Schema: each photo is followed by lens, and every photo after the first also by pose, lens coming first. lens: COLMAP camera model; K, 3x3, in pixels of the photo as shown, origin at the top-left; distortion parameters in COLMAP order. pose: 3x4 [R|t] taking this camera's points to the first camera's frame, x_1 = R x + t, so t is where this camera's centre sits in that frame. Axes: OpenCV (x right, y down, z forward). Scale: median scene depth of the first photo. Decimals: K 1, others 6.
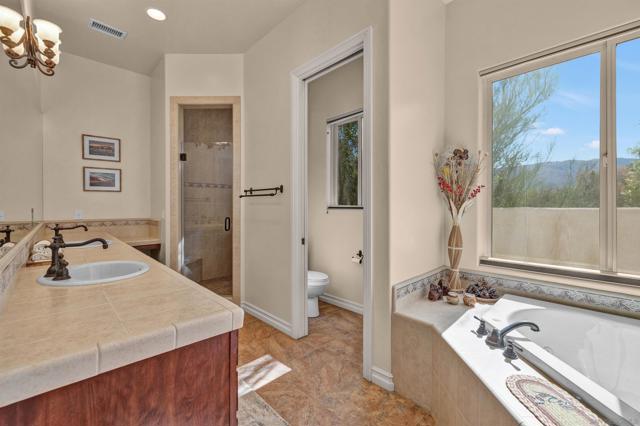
lens RADIAL K [[267.6, 0, 321.1], [0, 267.6, 209.9], [0, 0, 1]] dist [0.001642, 0.000093]
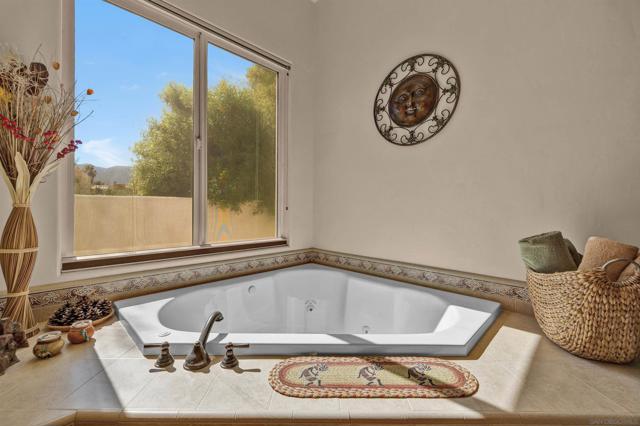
lens RADIAL K [[267.6, 0, 321.0], [0, 267.6, 210.8], [0, 0, 1]] dist [0.001642, 0.000093]
pose [[-0.024394, -0.013060, 0.999617, -0.038167], [0.002472, 0.999911, 0.013124, 0.088704], [-0.999699, 0.002791, -0.024360, 0.636117]]
